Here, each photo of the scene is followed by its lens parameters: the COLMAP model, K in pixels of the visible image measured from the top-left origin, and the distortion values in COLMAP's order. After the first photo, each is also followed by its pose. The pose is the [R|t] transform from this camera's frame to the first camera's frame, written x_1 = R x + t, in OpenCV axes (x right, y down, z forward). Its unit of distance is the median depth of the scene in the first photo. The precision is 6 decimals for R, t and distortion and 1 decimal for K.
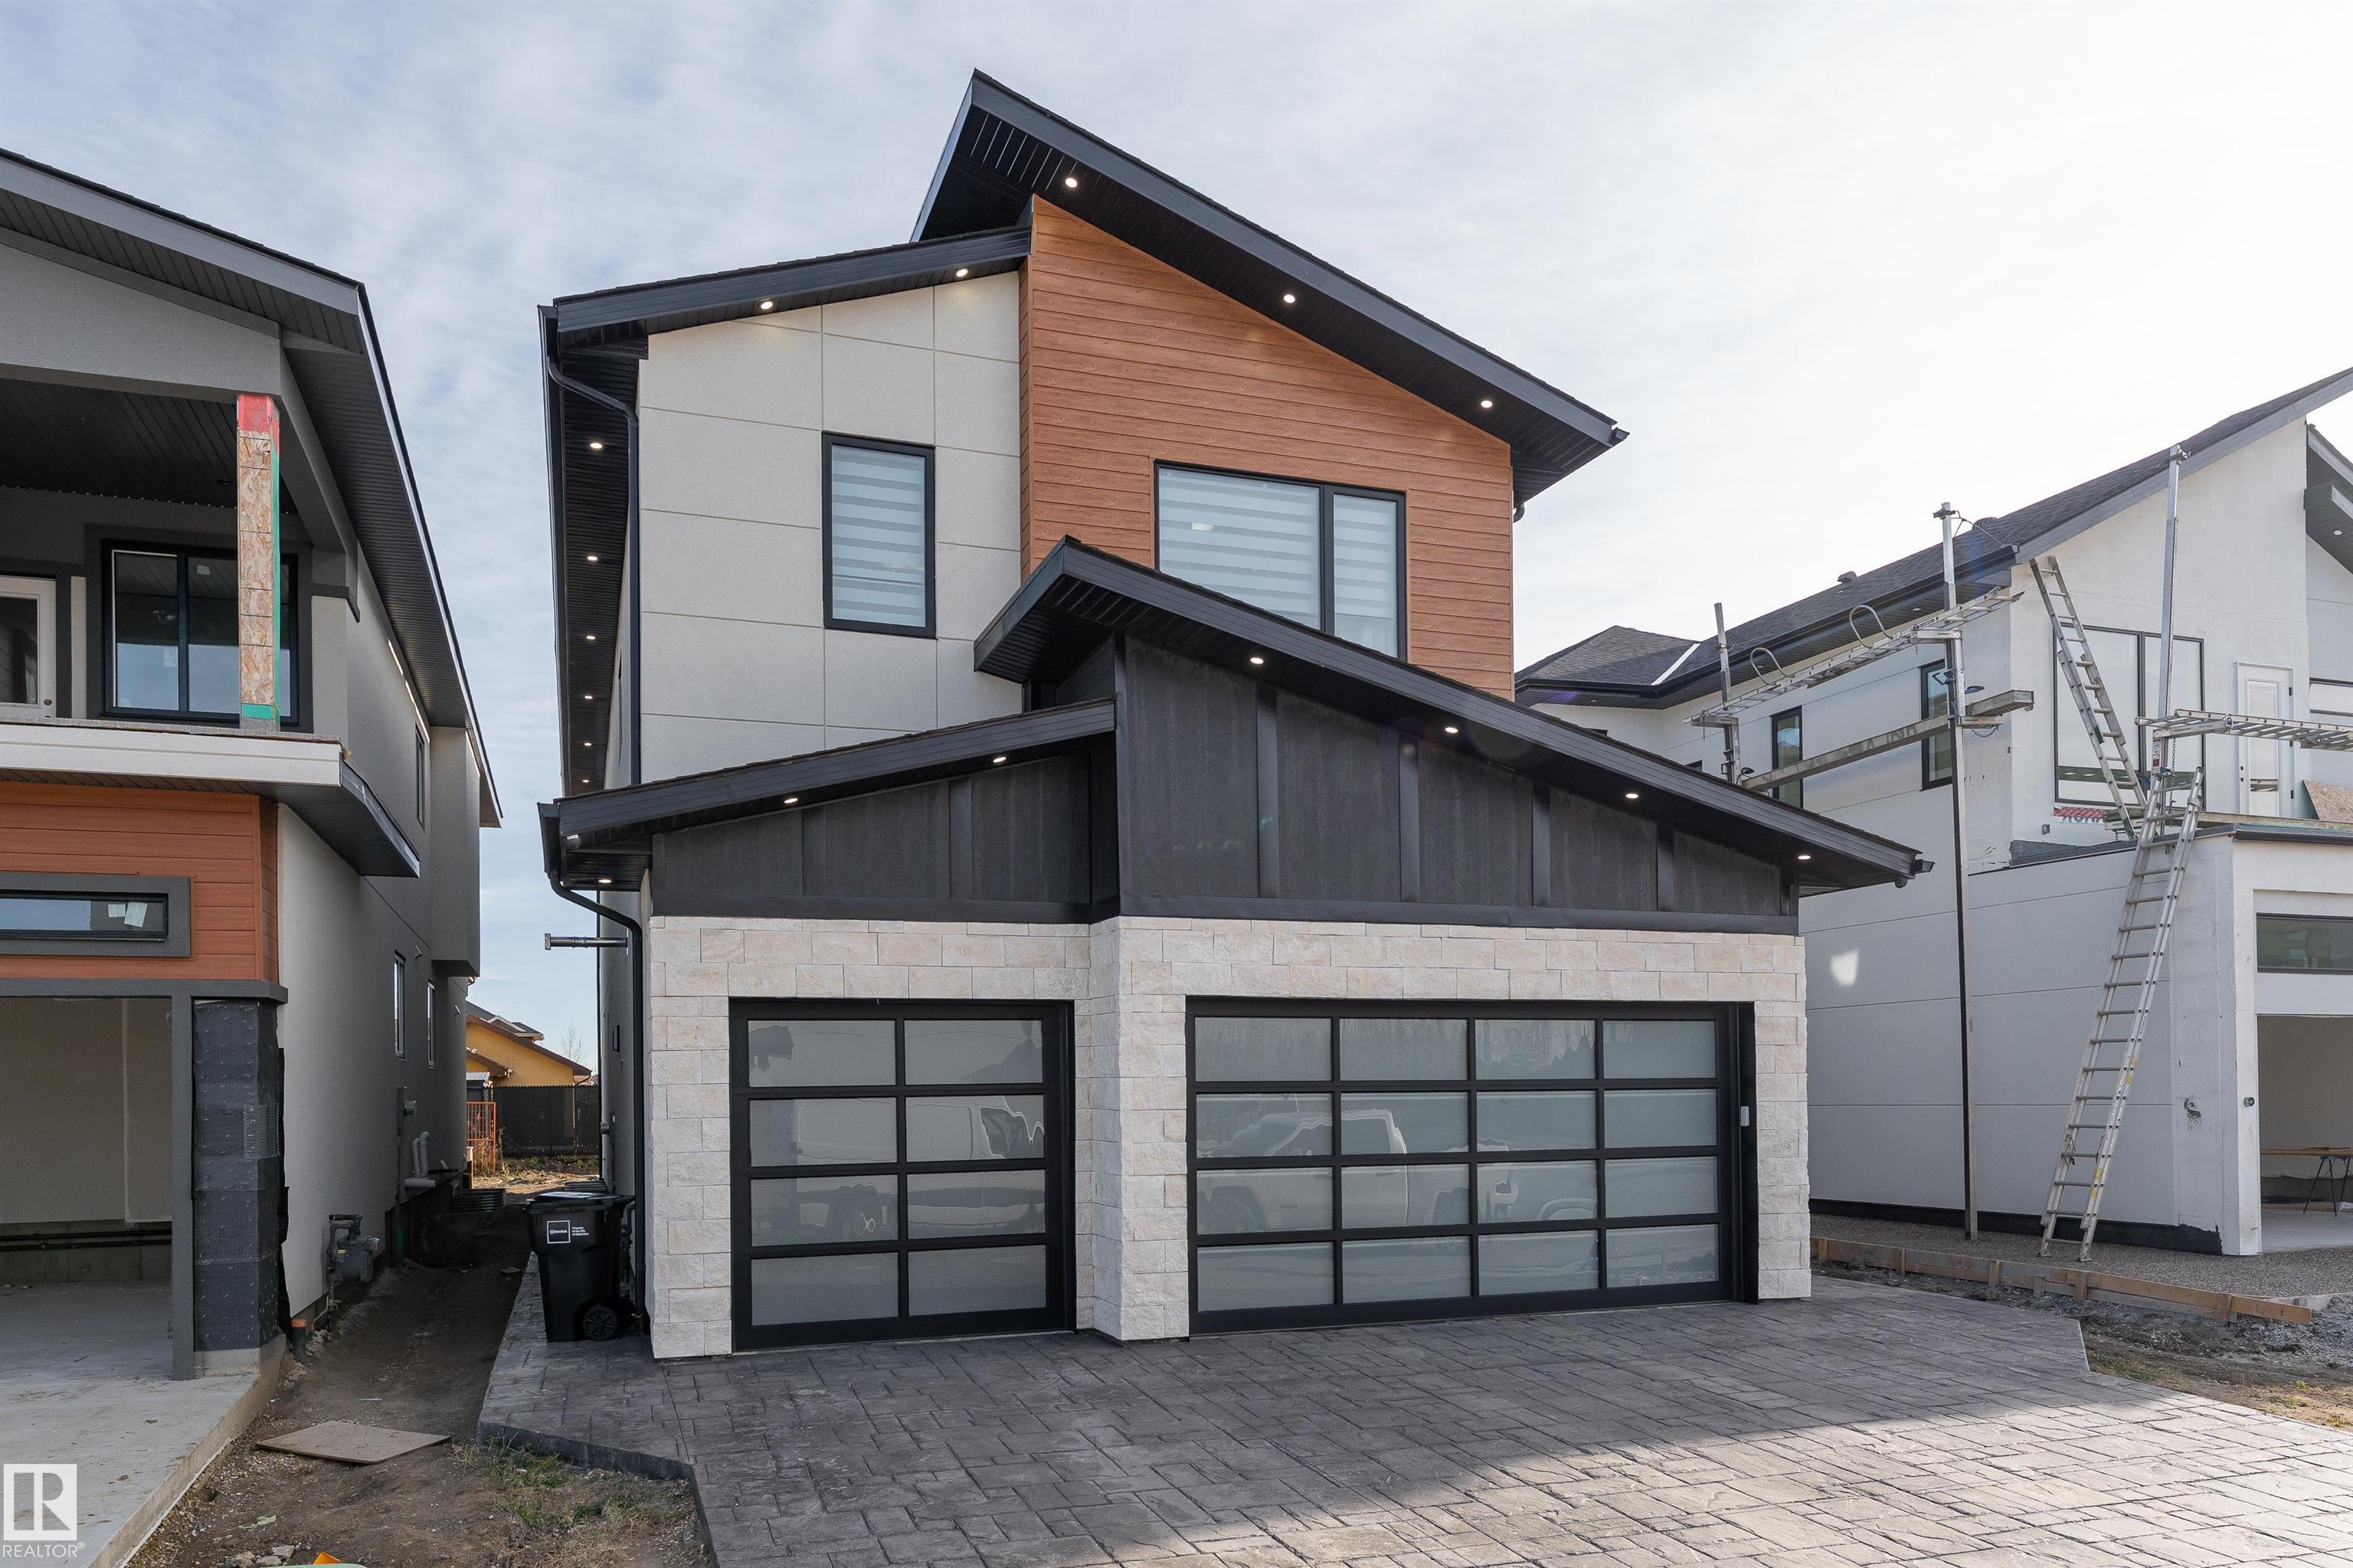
lens RADIAL K [[1186.4, 0, 1178.4], [0, 1186.4, 776.5], [0, 0, 1]] dist [-0.003093, 0.001922]
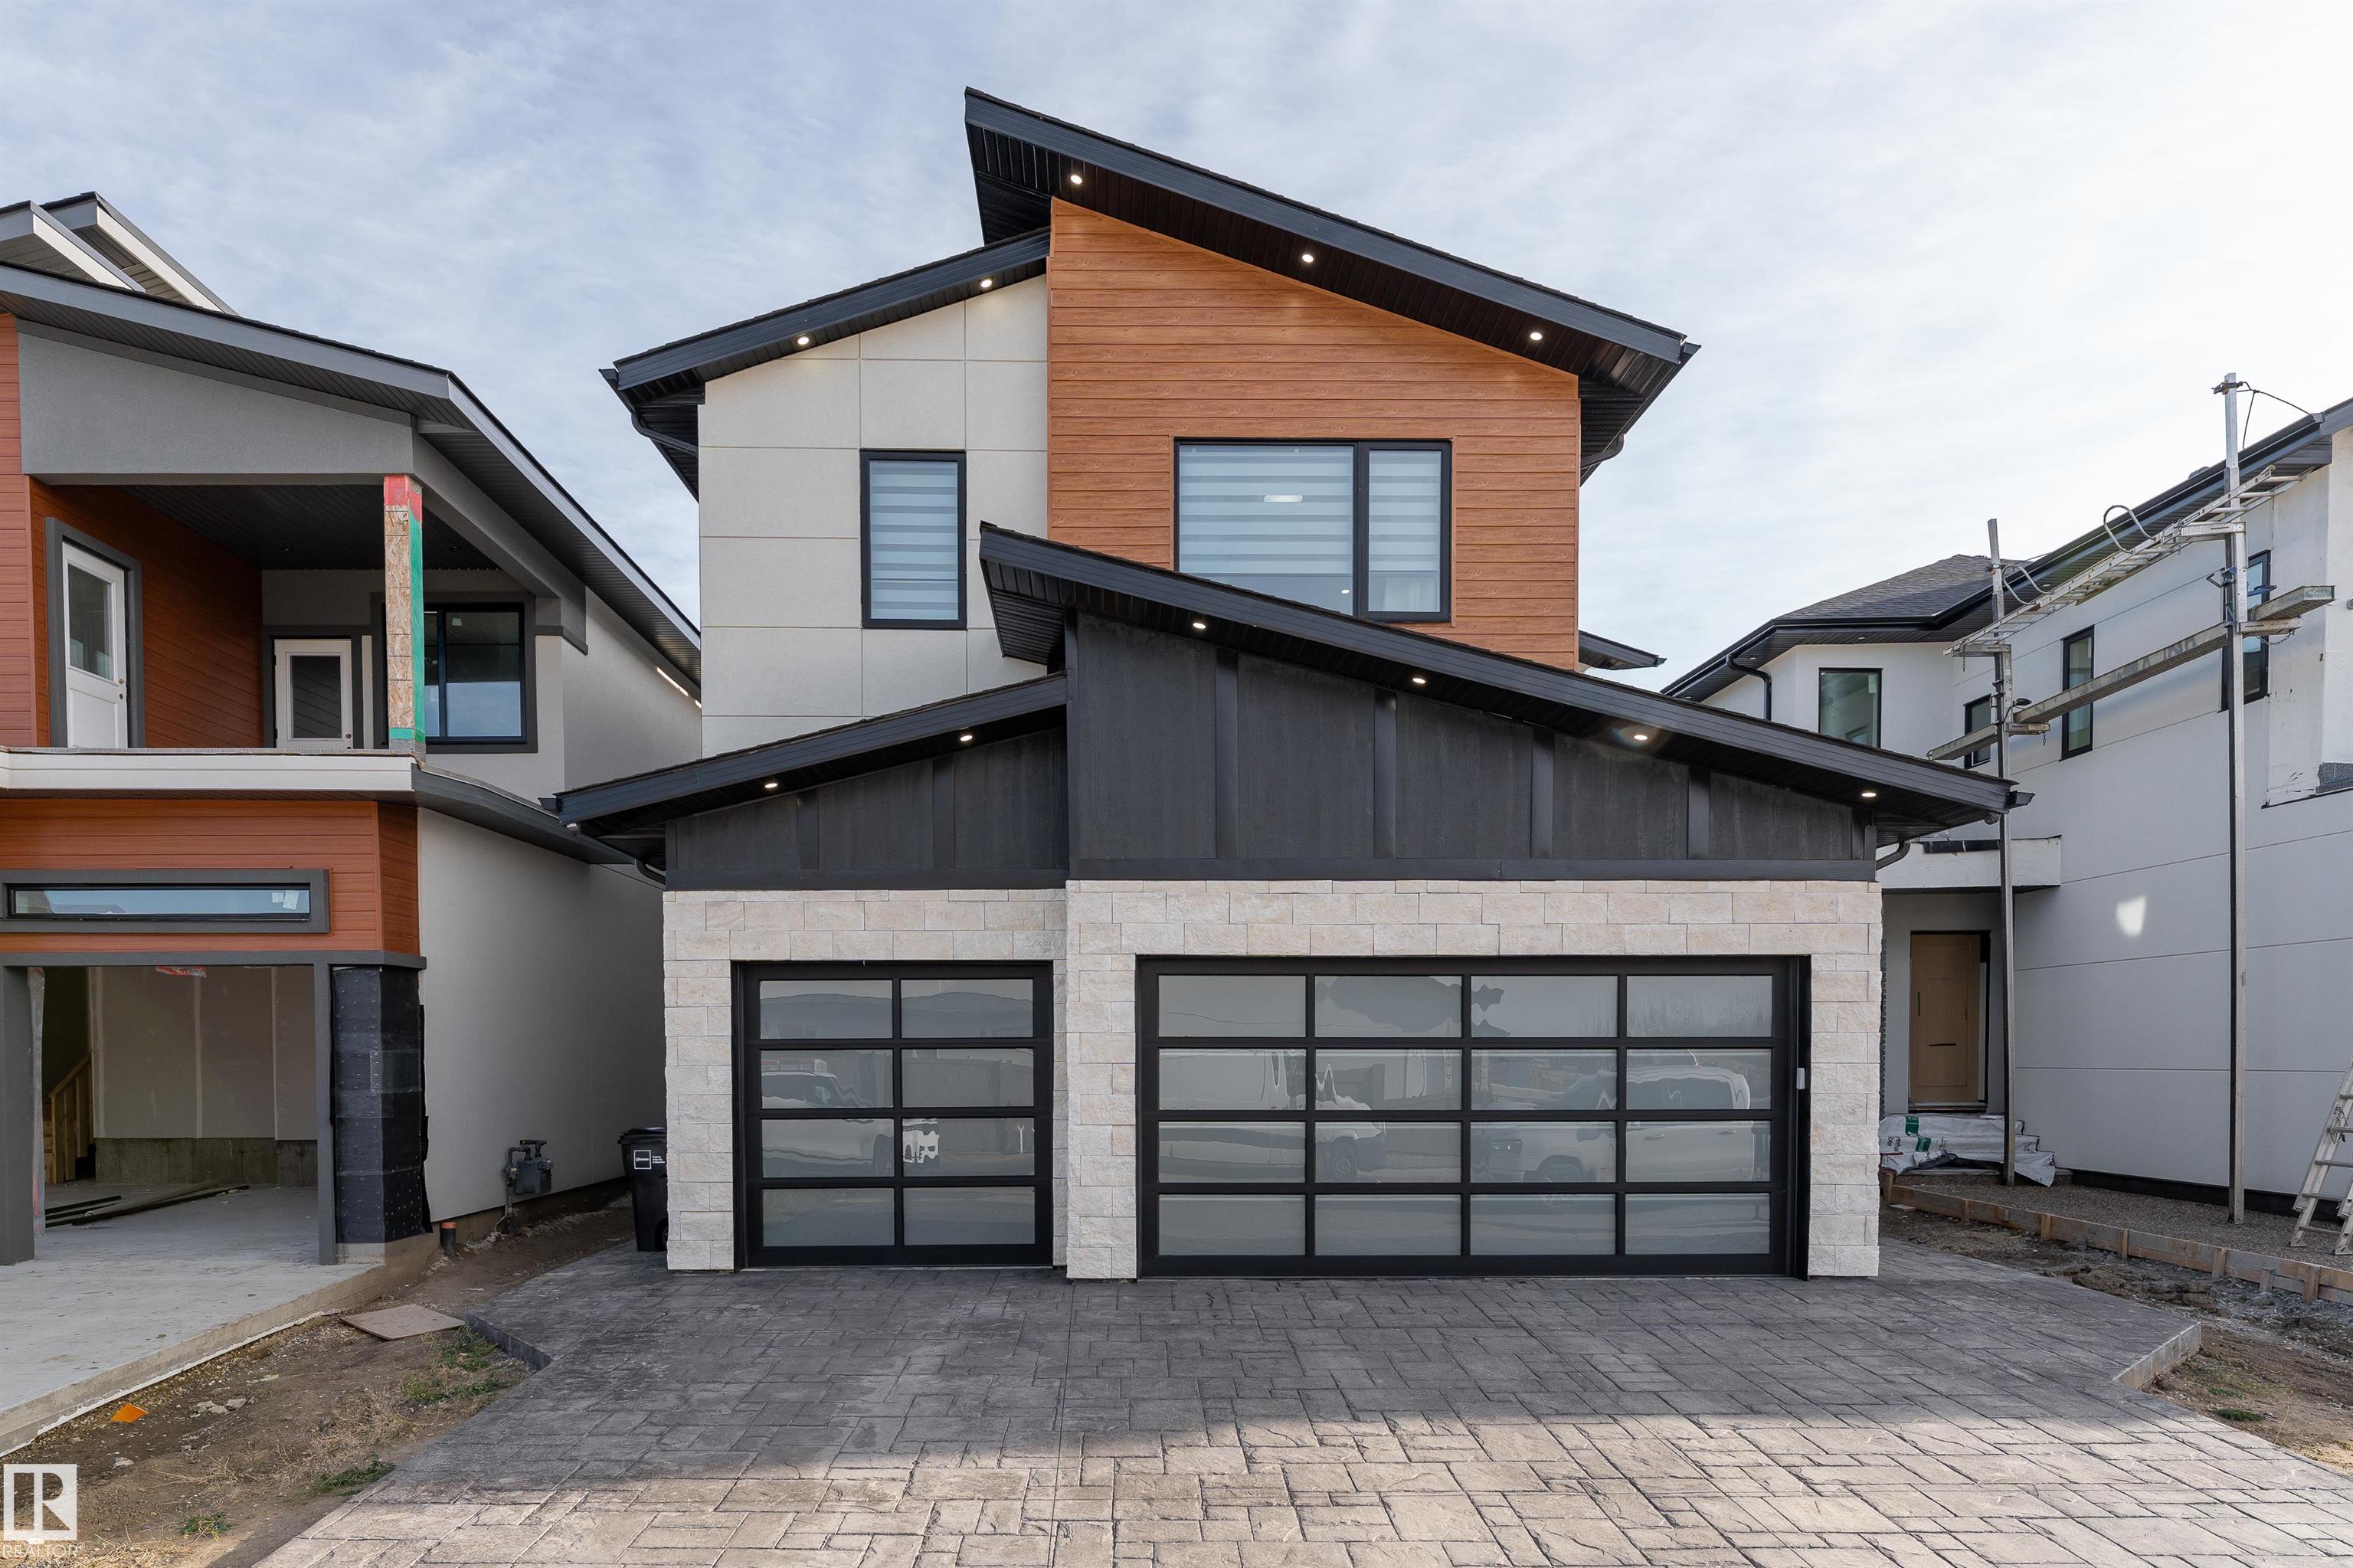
lens RADIAL K [[1116.9, 0, 1175.9], [0, 1116.9, 792.4], [0, 0, 1]] dist [-0.001891, 0.000866]
pose [[0.969313, -0.045902, -0.241507, 0.238901], [0.054873, 0.998026, 0.030548, 0.012557], [0.239628, -0.042863, 0.969918, 0.055363]]
